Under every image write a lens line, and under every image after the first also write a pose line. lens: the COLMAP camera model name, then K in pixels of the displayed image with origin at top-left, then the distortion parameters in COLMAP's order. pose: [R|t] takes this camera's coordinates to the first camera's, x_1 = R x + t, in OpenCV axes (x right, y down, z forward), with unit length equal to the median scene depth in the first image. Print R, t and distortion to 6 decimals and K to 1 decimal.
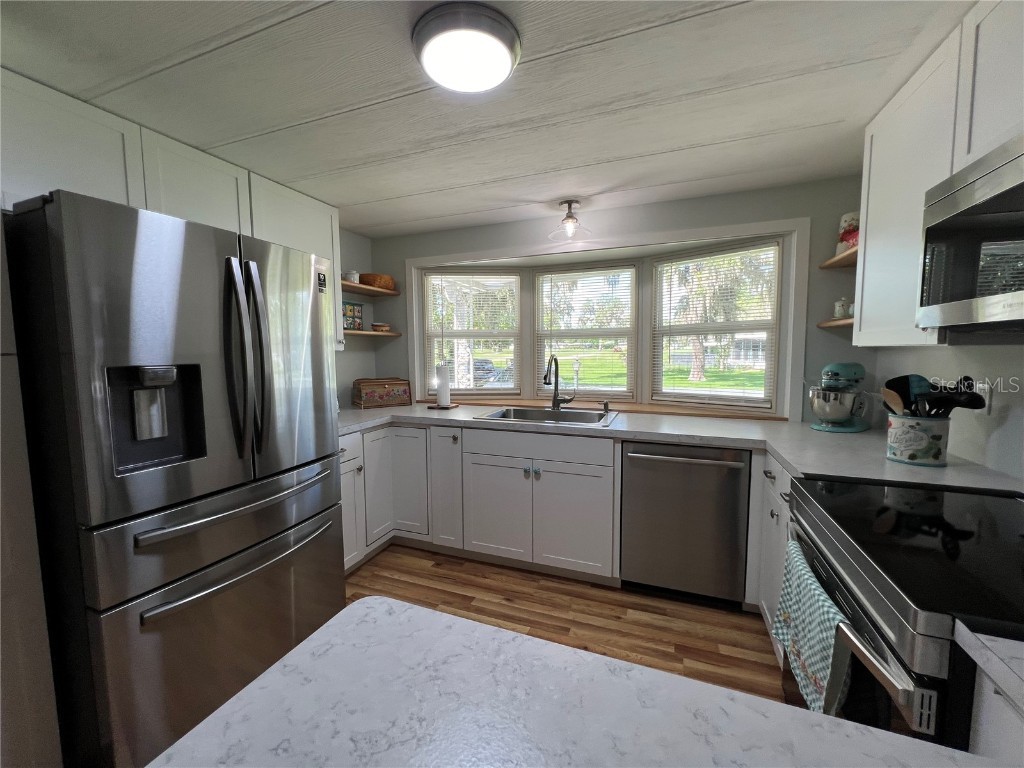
lens RADIAL K [[408.8, 0, 509.7], [0, 408.8, 384.3], [0, 0, 1]] dist [-0.004426, 0.000995]
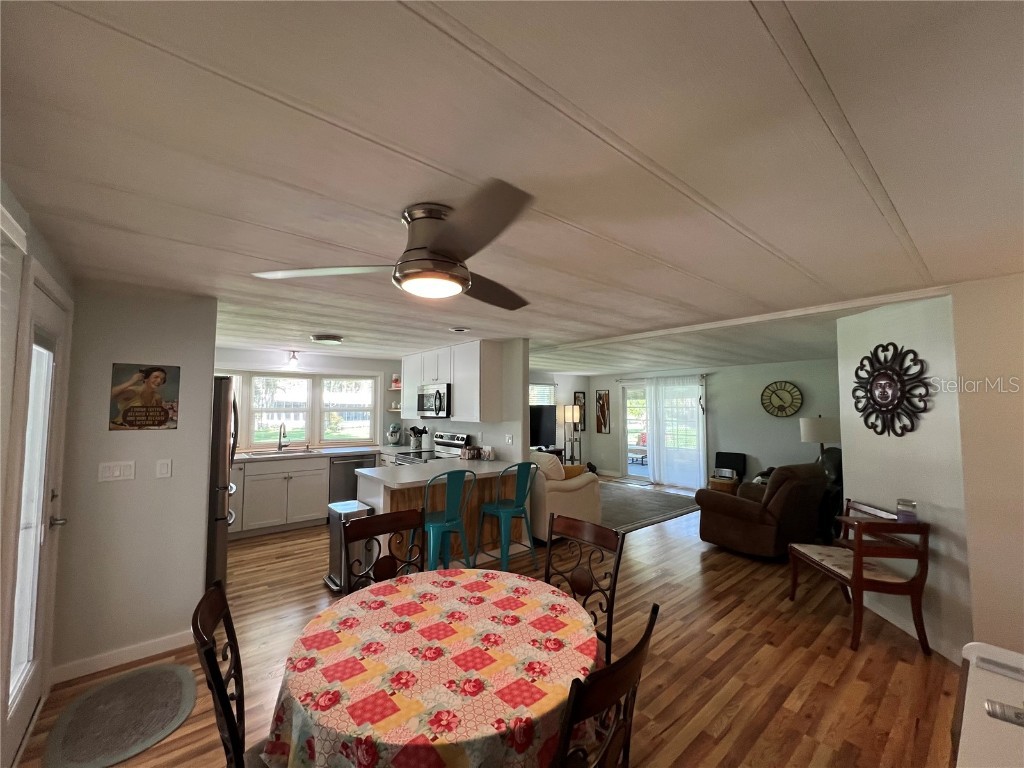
lens RADIAL K [[408.2, 0, 511.5], [0, 408.2, 383.8], [0, 0, 1]] dist [-0.003353, 0.000473]
pose [[0.478873, 0.059194, 0.875886, -1.326113], [0.069174, 0.992078, -0.104866, 0.029900], [-0.875155, 0.110806, 0.470984, -1.112167]]
